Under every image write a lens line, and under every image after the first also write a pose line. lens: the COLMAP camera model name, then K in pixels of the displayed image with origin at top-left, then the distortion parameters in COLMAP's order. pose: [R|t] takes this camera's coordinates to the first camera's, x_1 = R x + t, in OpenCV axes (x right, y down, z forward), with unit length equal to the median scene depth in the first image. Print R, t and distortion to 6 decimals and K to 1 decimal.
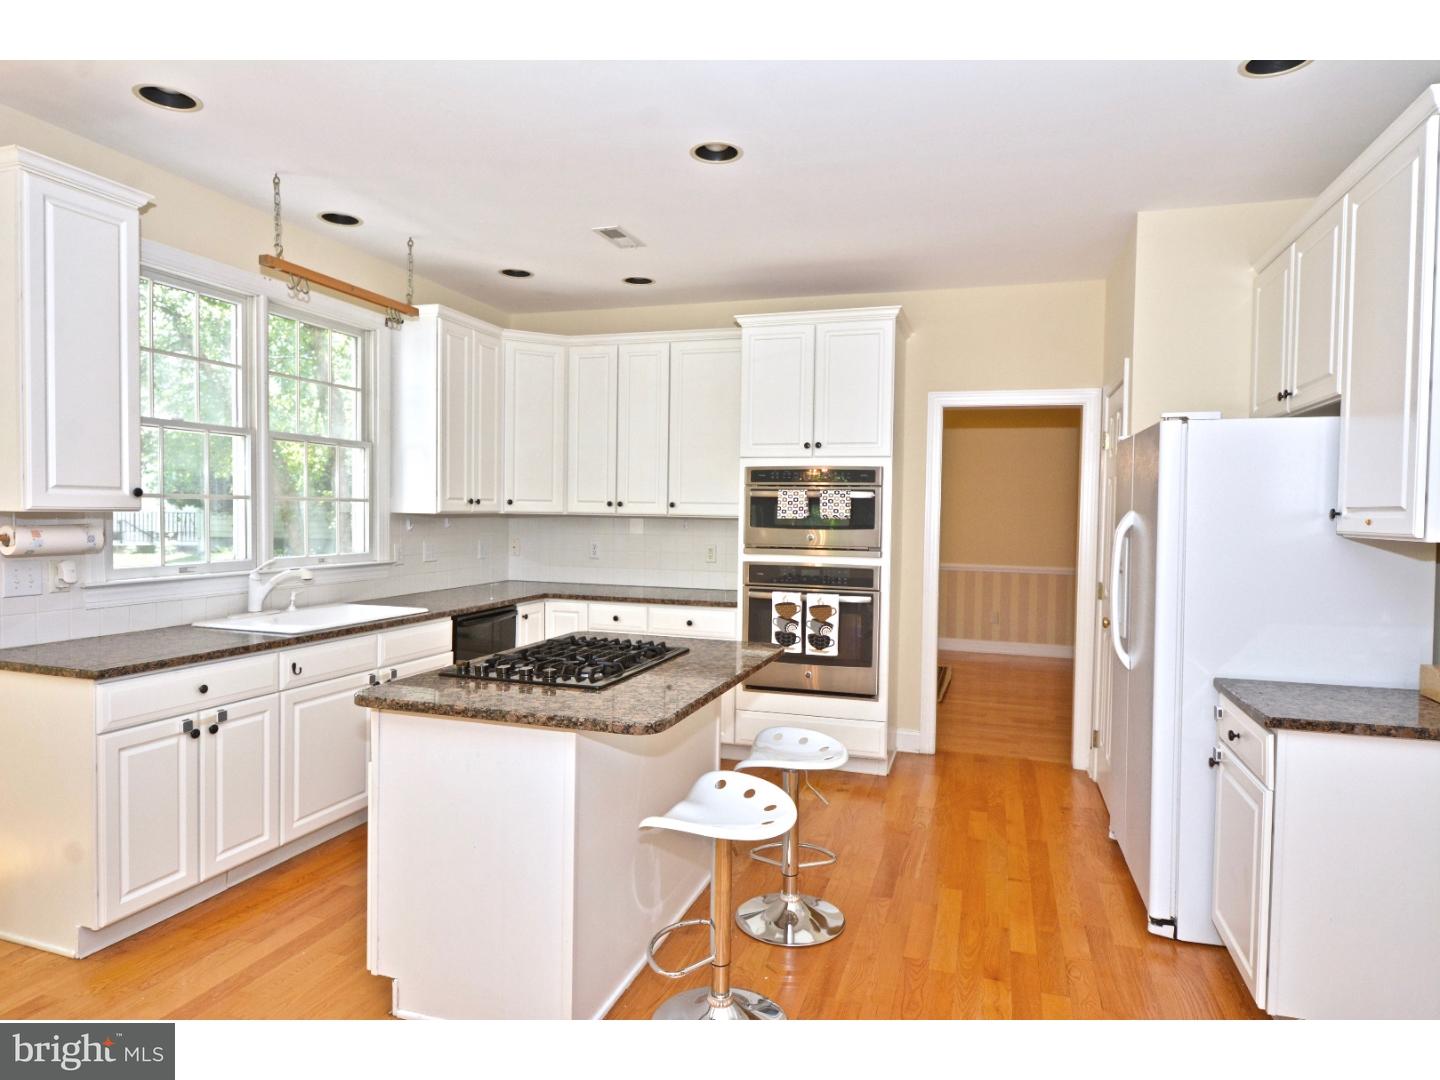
lens RADIAL K [[844.7, 0, 720.6], [0, 844.7, 537.3], [0, 0, 1]] dist [-0.004515, -0.005821]
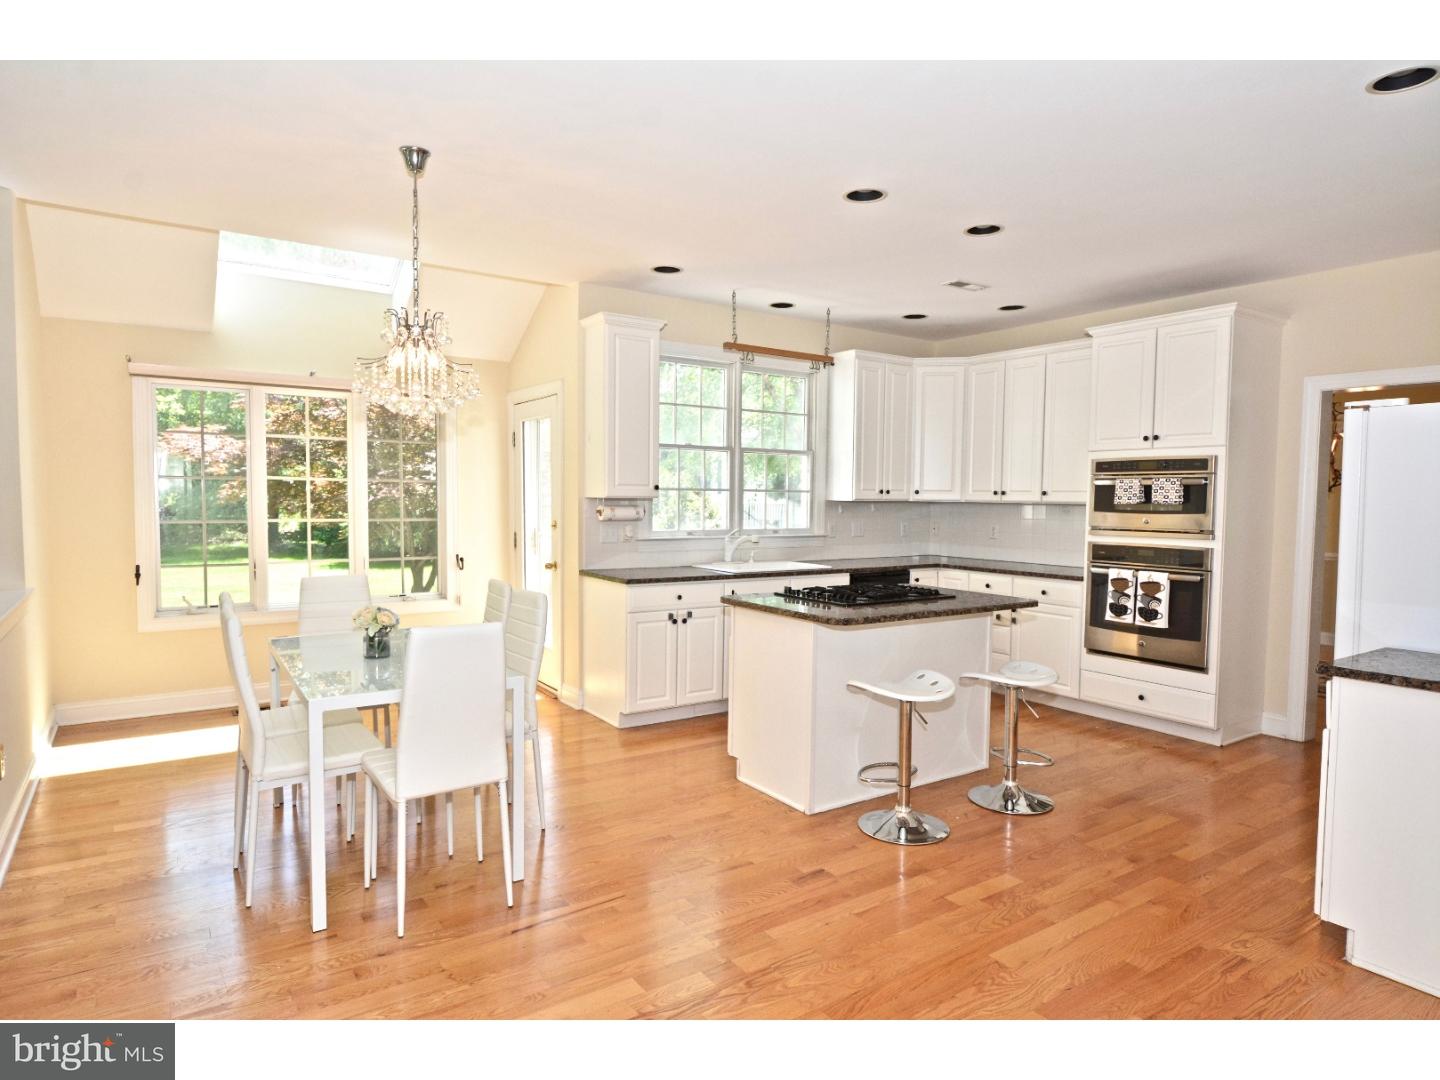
lens RADIAL K [[844.7, 0, 721.5], [0, 844.7, 542.9], [0, 0, 1]] dist [-0.004515, -0.005821]
pose [[0.783775, 0.027485, -0.620436, 0.362615], [-0.019334, 0.999616, 0.019859, 0.018019], [0.620743, -0.003569, 0.784006, -0.223578]]
